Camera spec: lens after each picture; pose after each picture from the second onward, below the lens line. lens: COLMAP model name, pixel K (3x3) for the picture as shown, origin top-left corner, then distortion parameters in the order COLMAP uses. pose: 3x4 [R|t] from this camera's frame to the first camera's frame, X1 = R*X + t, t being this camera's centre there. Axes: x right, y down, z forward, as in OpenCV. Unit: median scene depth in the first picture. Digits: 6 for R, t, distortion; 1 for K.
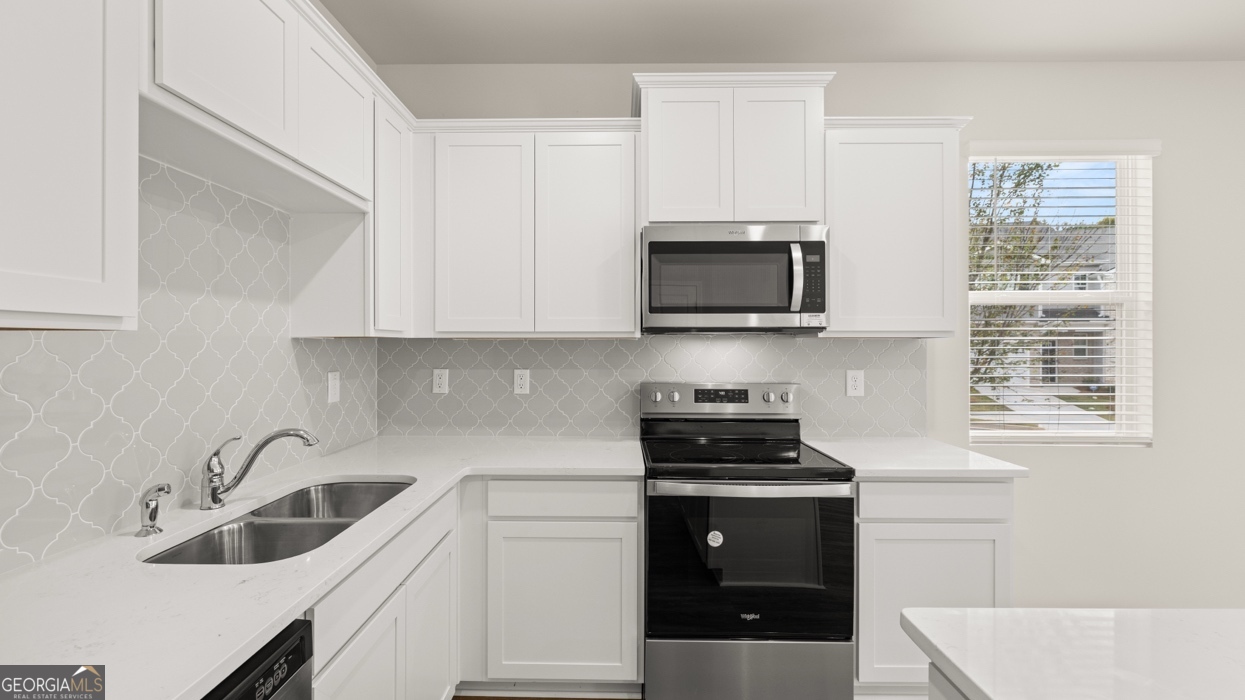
lens RADIAL K [[521.6, 0, 620.5], [0, 521.6, 347.6], [0, 0, 1]] dist [-0.000433, -0.001442]
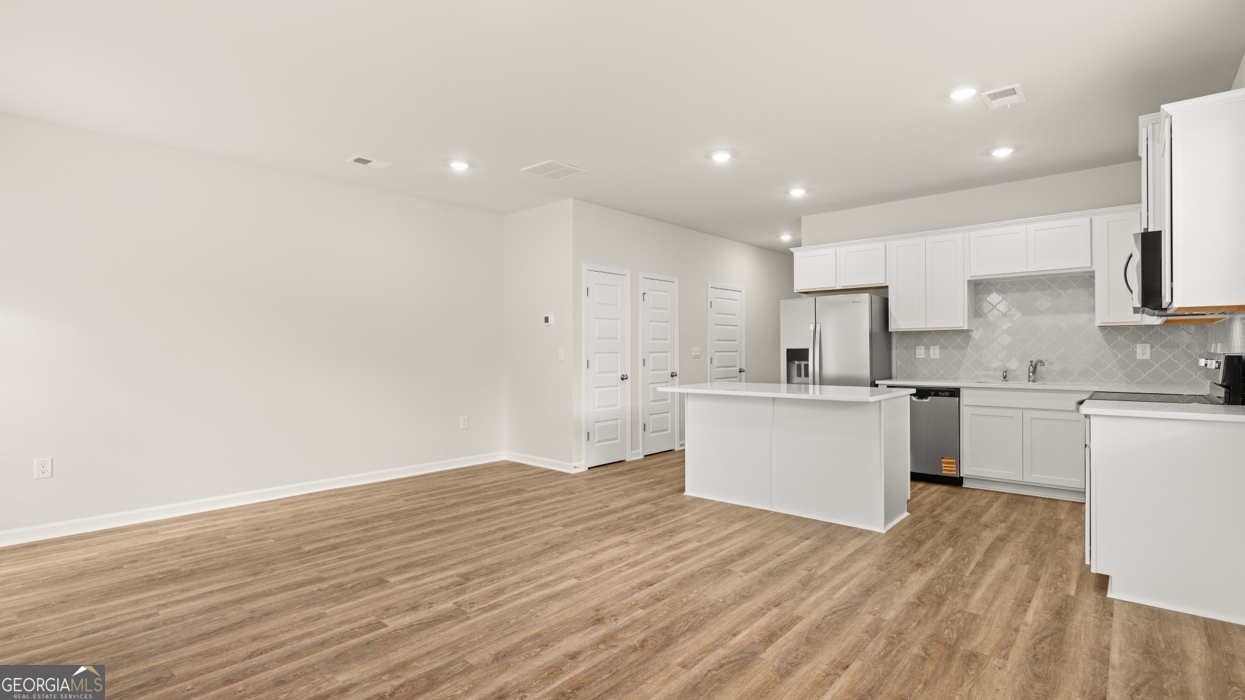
lens RADIAL K [[580.3, 0, 621.7], [0, 580.3, 348.9], [0, 0, 1]] dist [-0.000542, -0.000062]
pose [[-0.663060, 0.003248, -0.748560, 2.891667], [0.006282, 0.999980, -0.001226, 0.075147], [0.748540, -0.005515, -0.663066, 1.316928]]
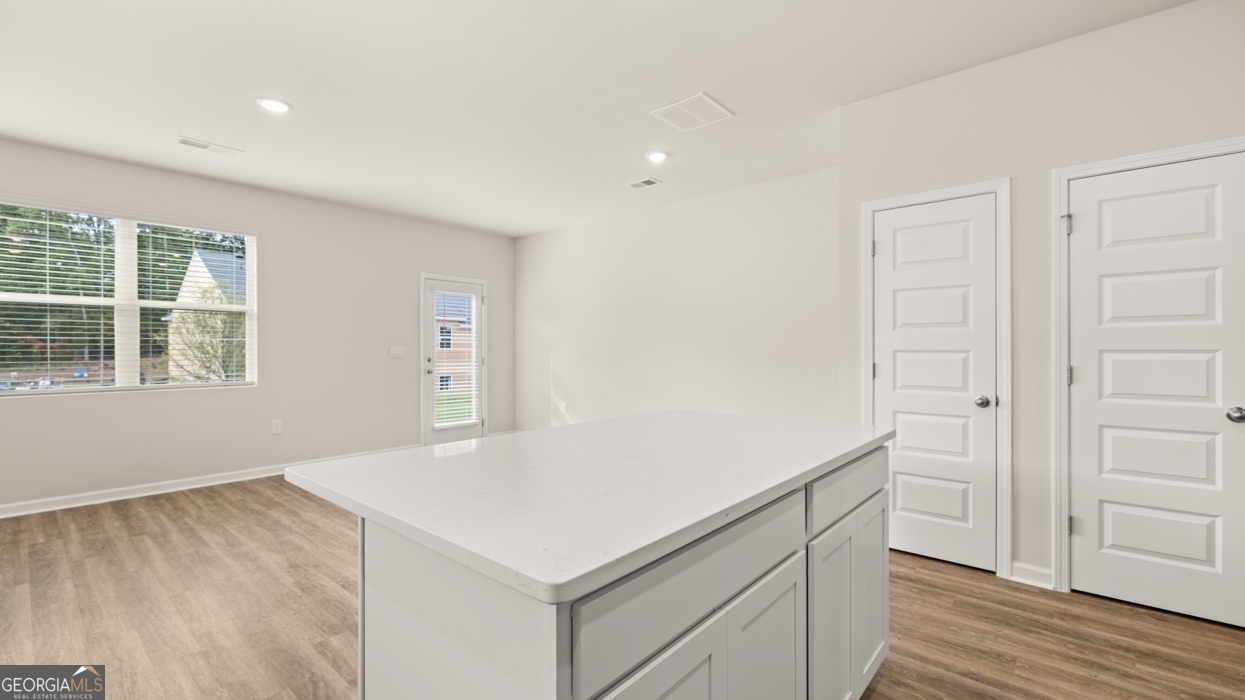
lens RADIAL K [[521.6, 0, 622.0], [0, 521.6, 352.8], [0, 0, 1]] dist [-0.000433, -0.001442]
pose [[-0.757817, -0.000537, 0.652466, -0.056479], [0.006645, 0.999941, 0.008542, 0.073350], [-0.652433, 0.010809, -0.757769, 0.866029]]
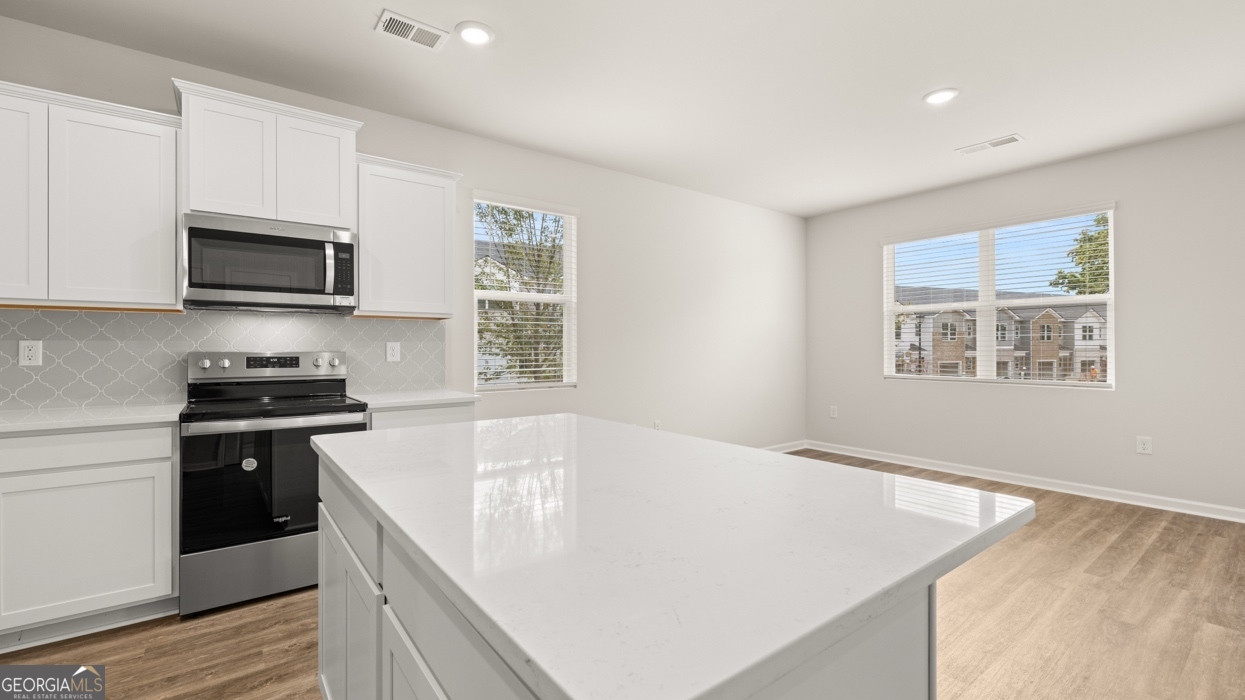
lens RADIAL K [[521.6, 0, 620.7], [0, 521.6, 349.4], [0, 0, 1]] dist [-0.000433, -0.001442]
pose [[0.796137, -0.003655, 0.605106, 0.112996], [0.005383, 0.999985, -0.001042, 0.075168], [-0.605093, 0.004087, 0.796144, -0.493875]]
